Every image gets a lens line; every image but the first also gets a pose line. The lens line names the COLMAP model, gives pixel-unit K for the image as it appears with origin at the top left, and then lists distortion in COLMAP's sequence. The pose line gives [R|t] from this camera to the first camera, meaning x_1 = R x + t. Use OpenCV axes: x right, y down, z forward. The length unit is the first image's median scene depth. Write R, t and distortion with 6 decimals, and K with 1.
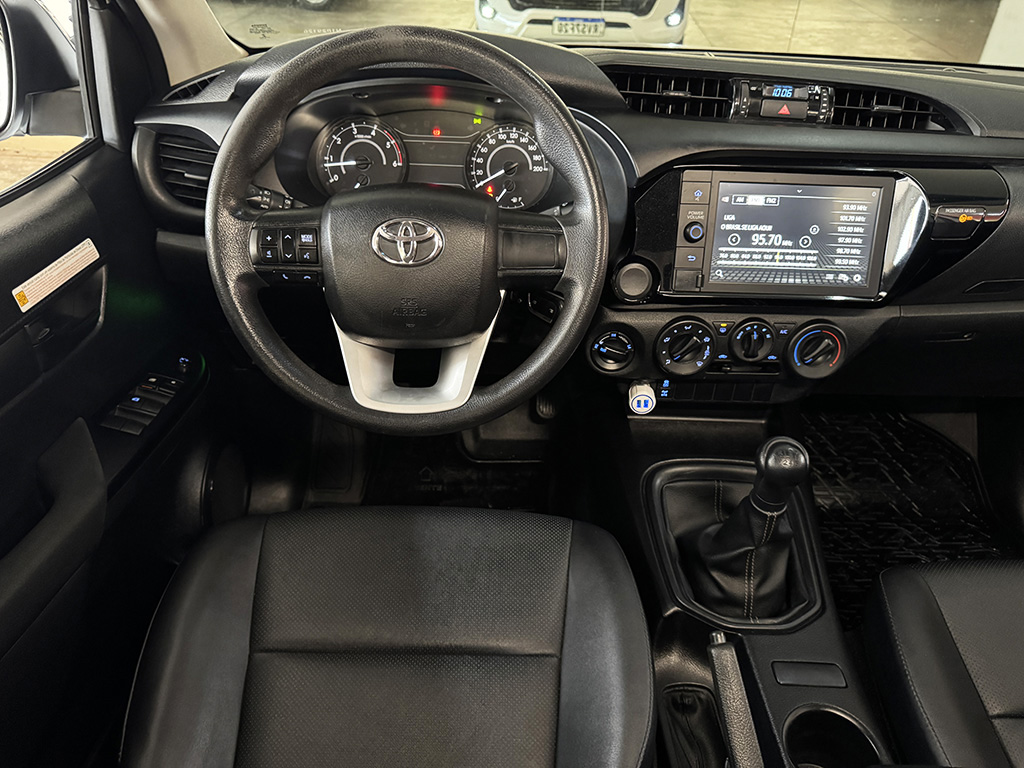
lens RADIAL K [[706.0, 0, 513.8], [0, 706.0, 389.5], [0, 0, 1]] dist [0.115974, -0.223521]
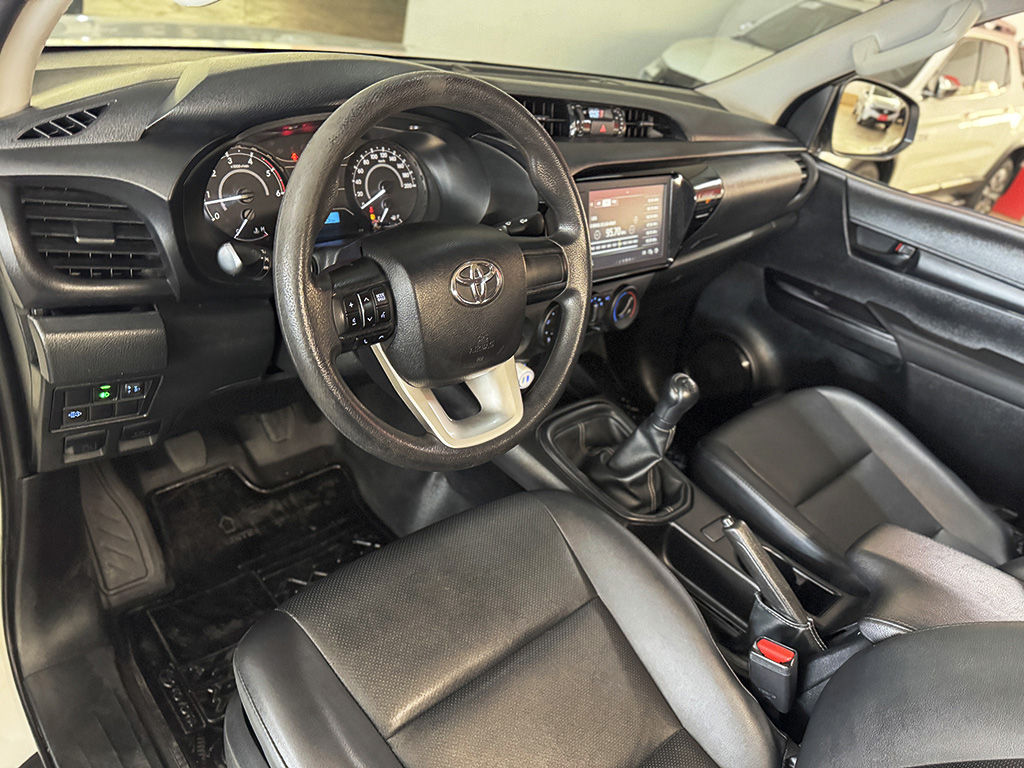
lens RADIAL K [[706.0, 0, 513.8], [0, 706.0, 389.5], [0, 0, 1]] dist [0.115974, -0.223521]
pose [[0.733397, -0.264691, 0.626152, -0.659668], [0.221475, 0.963863, 0.148042, -0.162007], [-0.642711, 0.030104, 0.765517, 0.129895]]
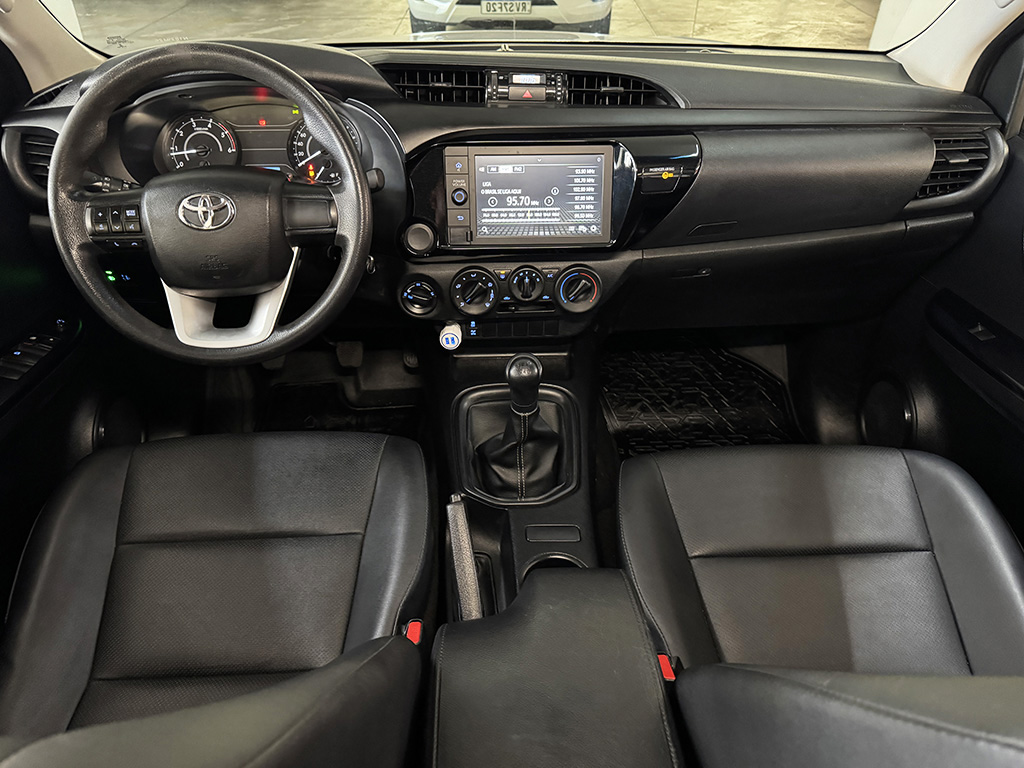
lens RADIAL K [[706.0, 0, 513.8], [0, 706.0, 389.5], [0, 0, 1]] dist [0.115974, -0.223521]
pose [[0.998240, -0.051591, 0.029234, 0.287662], [0.050753, 0.998298, 0.028718, 0.085381], [-0.030666, -0.027184, 0.999160, -0.259158]]
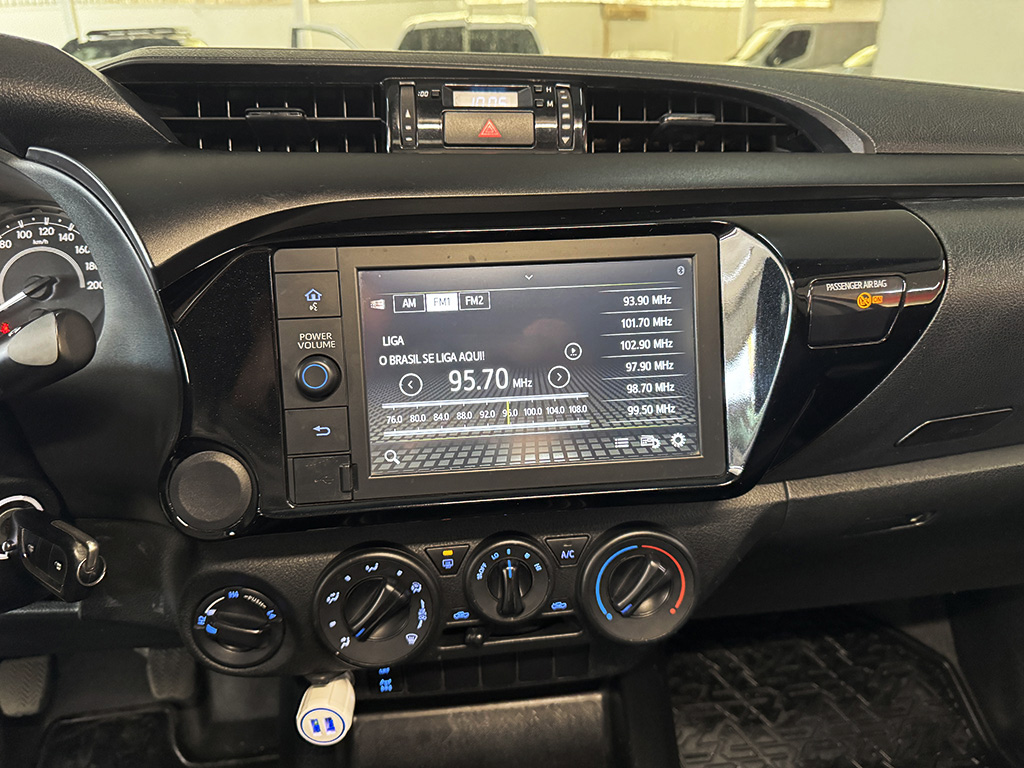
lens RADIAL K [[722.9, 0, 523.8], [0, 722.9, 385.6], [0, 0, 1]] dist [0.042253, -0.096368]
pose [[0.991107, -0.087201, 0.100511, 0.329884], [0.106609, 0.972383, -0.207620, -0.100751], [-0.079631, 0.216489, 0.973032, 0.522200]]
